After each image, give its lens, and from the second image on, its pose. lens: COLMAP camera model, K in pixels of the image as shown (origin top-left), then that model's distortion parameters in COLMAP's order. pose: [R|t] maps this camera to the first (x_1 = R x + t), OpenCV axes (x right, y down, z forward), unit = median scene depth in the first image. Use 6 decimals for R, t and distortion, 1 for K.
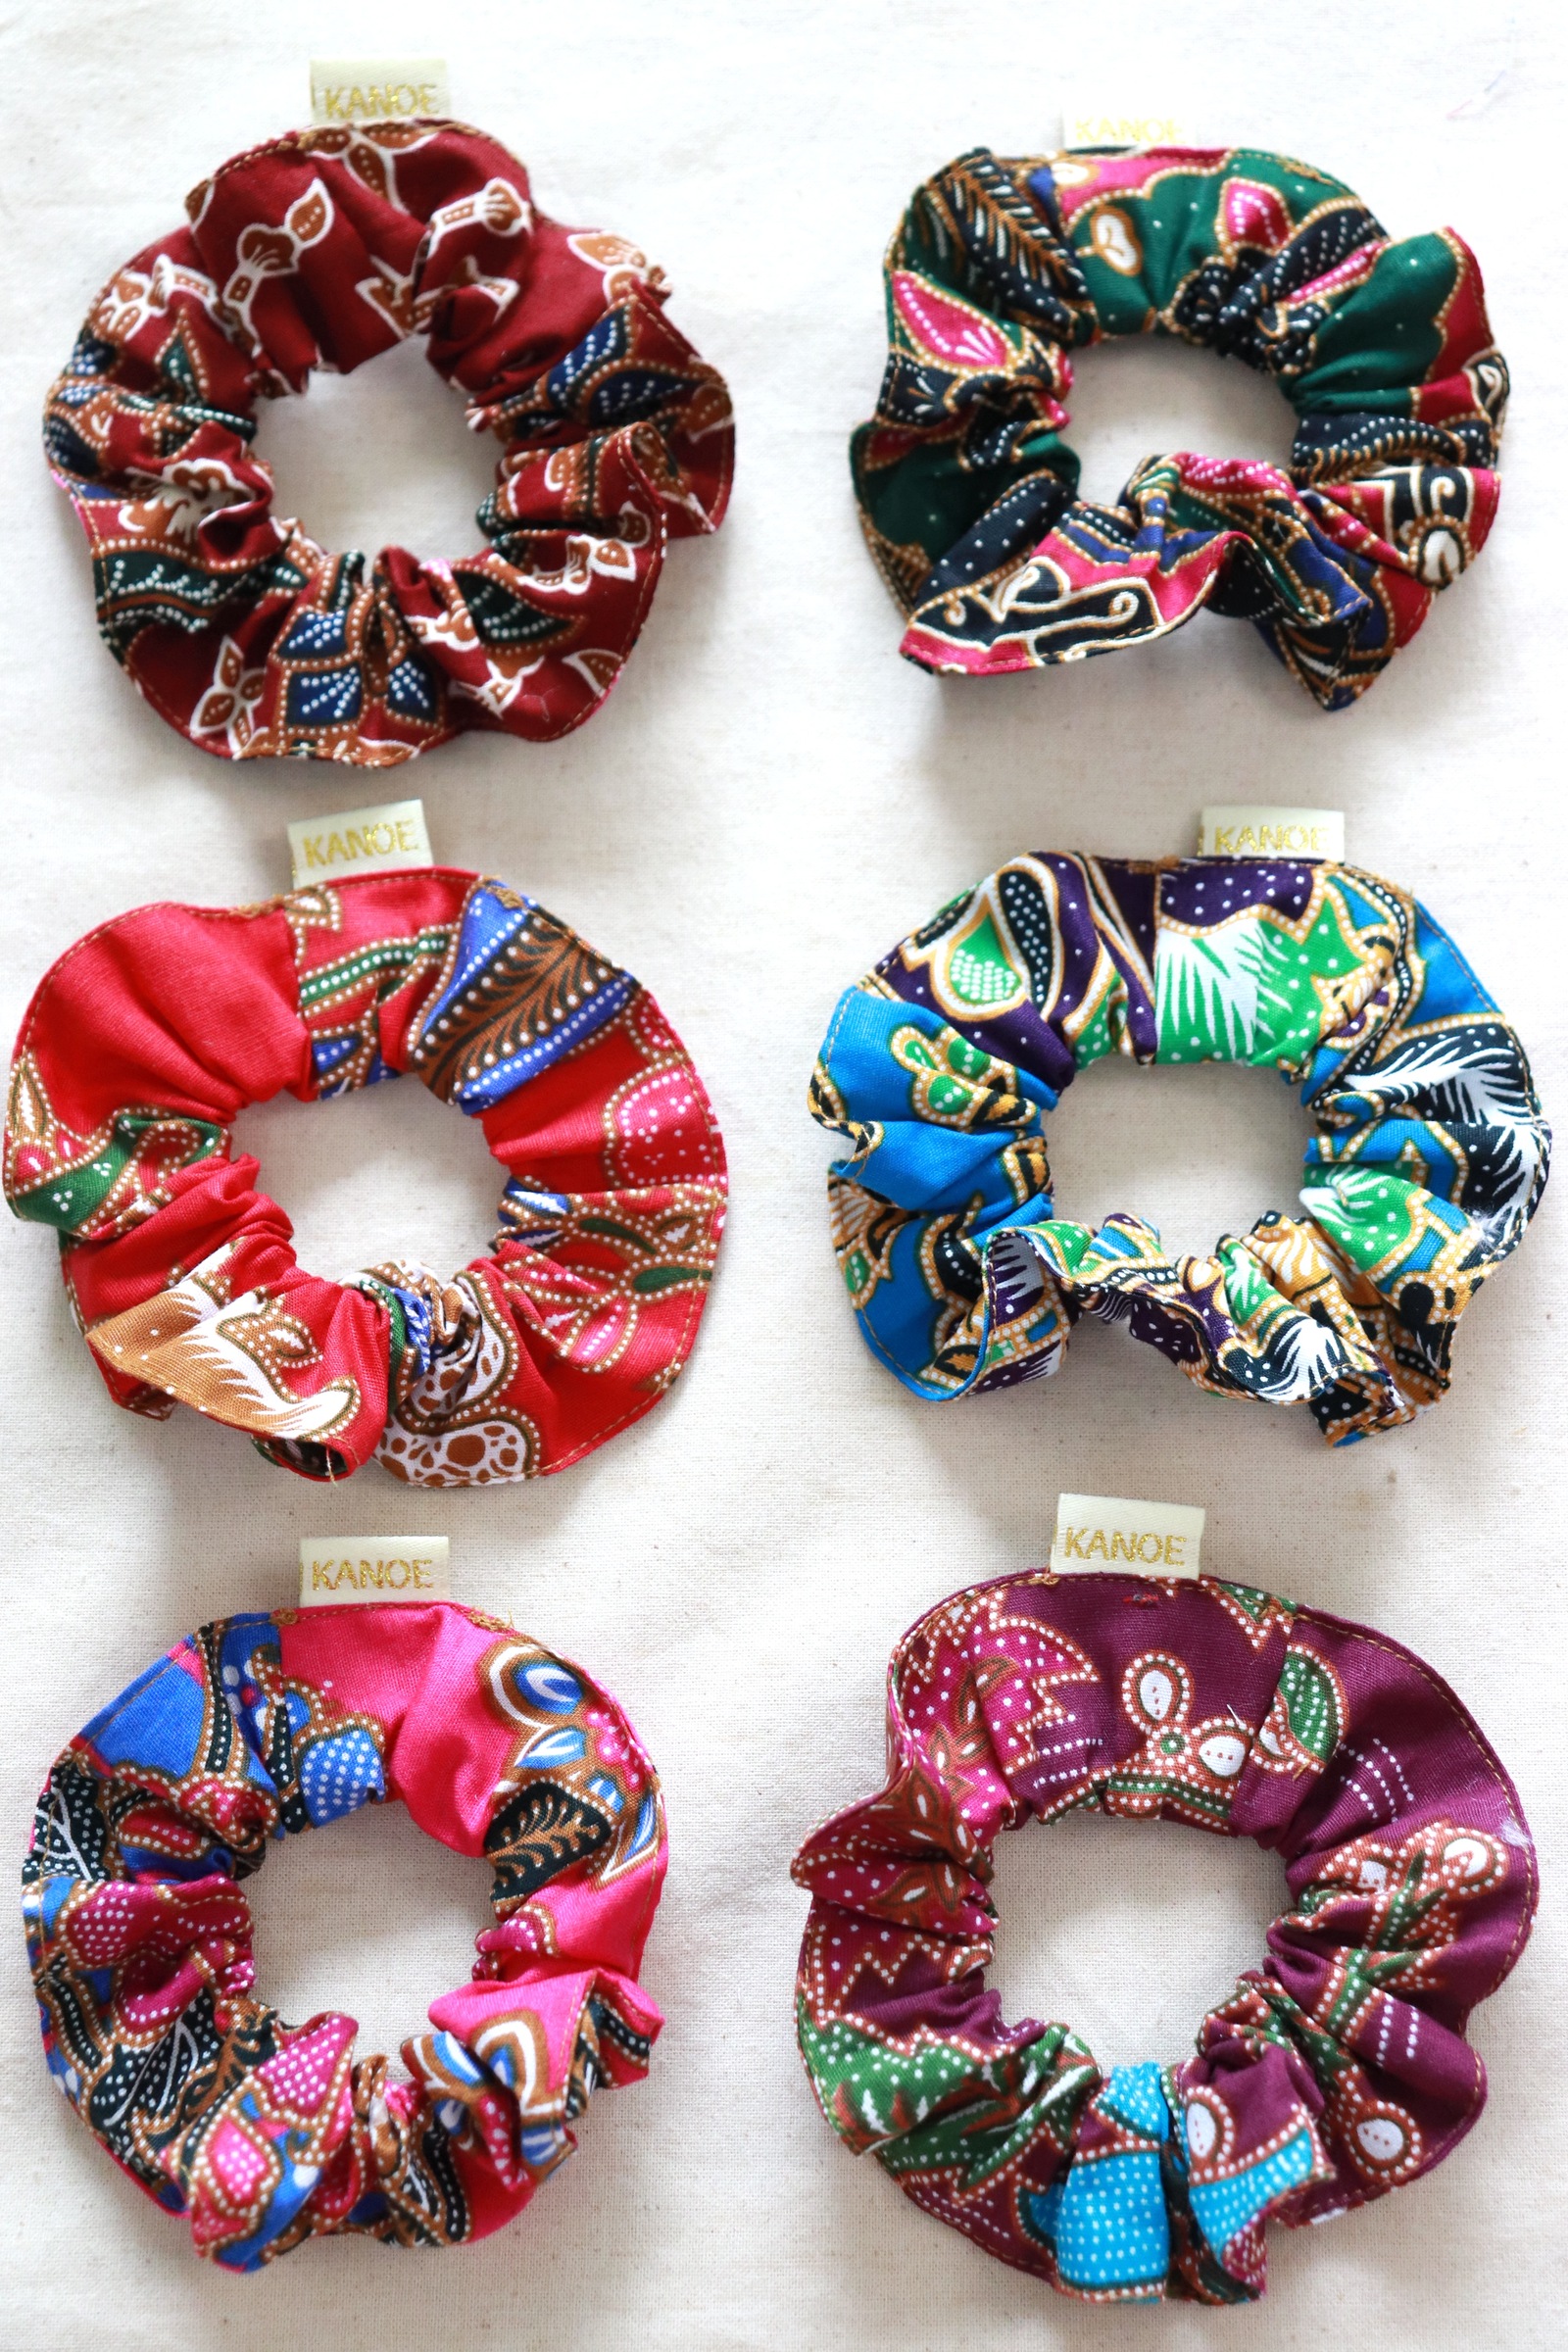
lens RADIAL K [[3891.0, 0, 786.5], [0, 3891.0, 1176.3], [0, 0, 1]] dist [0.053763, 0.000000]
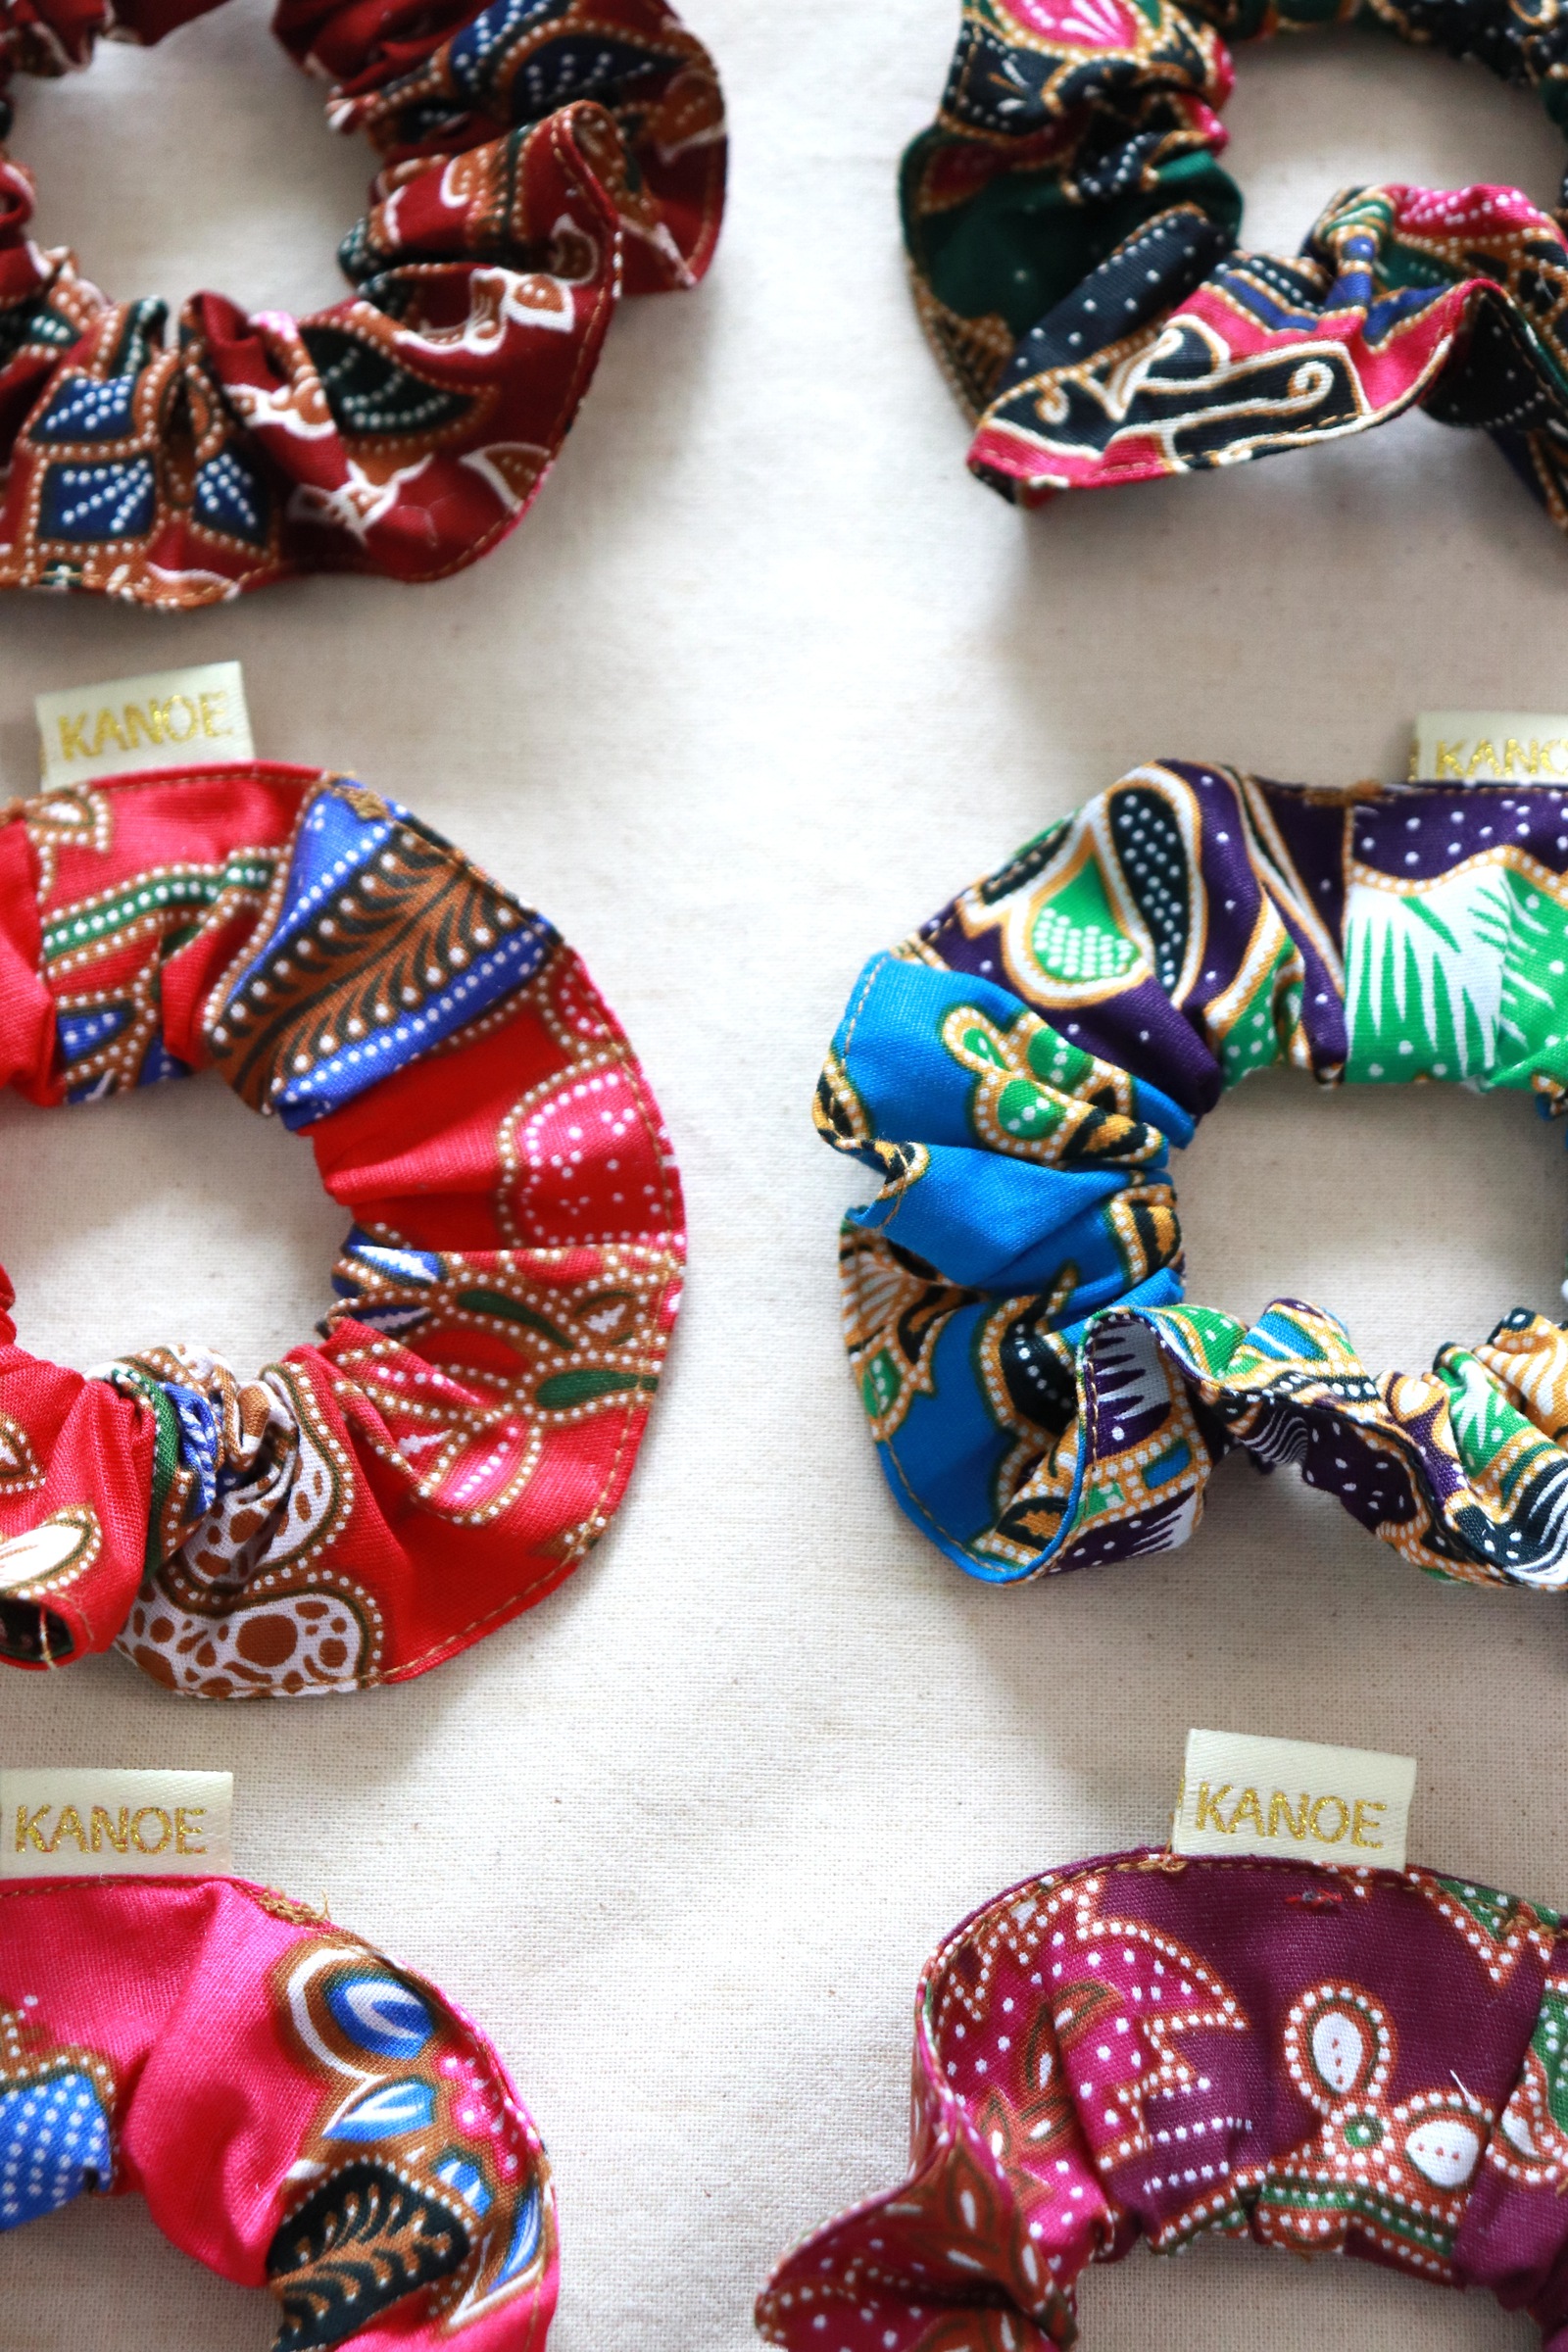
lens RADIAL K [[4678.6, 0, 788.8], [0, 4678.6, 1175.7], [0, 0, 1]] dist [0.160771, 0.000000]
pose [[0.999611, 0.027443, 0.004959, -0.002093], [-0.026825, 0.994820, -0.098054, 0.067309], [-0.007624, 0.097882, 0.995169, 0.218189]]
